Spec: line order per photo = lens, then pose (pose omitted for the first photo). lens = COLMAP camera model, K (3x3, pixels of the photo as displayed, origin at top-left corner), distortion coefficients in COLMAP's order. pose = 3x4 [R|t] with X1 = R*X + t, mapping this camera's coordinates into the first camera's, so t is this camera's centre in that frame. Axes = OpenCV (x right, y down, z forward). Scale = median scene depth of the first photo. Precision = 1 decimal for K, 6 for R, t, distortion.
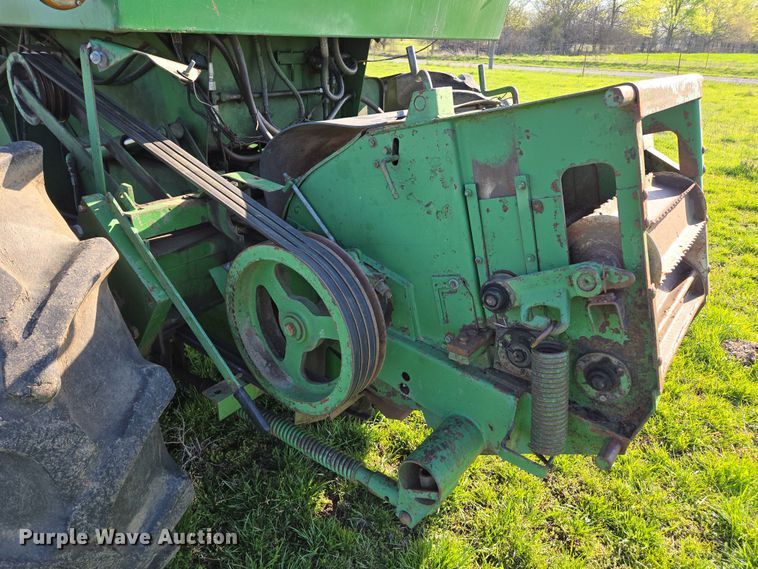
lens RADIAL K [[526.4, 0, 376.8], [0, 526.4, 287.3], [0, 0, 1]] dist [0.032479, -0.003267]
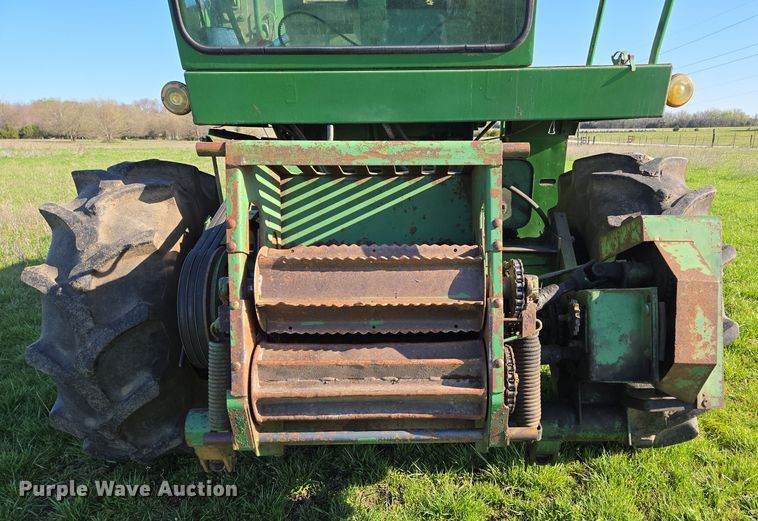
lens RADIAL K [[584.4, 0, 427.0], [0, 584.4, 318.2], [0, 0, 1]] dist [0.049142, -0.002168]
pose [[0.618689, 0.198715, -0.760090, 1.554955], [-0.309158, 0.951006, -0.003018, -0.080887], [0.722250, 0.236855, 0.649811, 0.379617]]
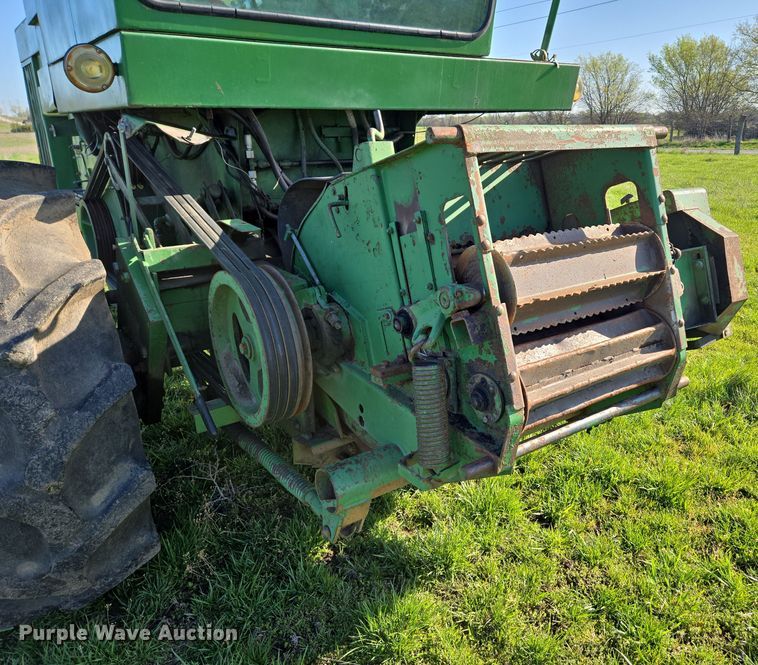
lens RADIAL K [[620.5, 0, 447.1], [0, 620.5, 334.7], [0, 0, 1]] dist [0.032759, -0.002820]
pose [[0.967826, 0.042014, -0.248090, 0.620787], [-0.072301, 0.990816, -0.114260, 0.180246], [0.241011, 0.128521, 0.961975, -0.208062]]
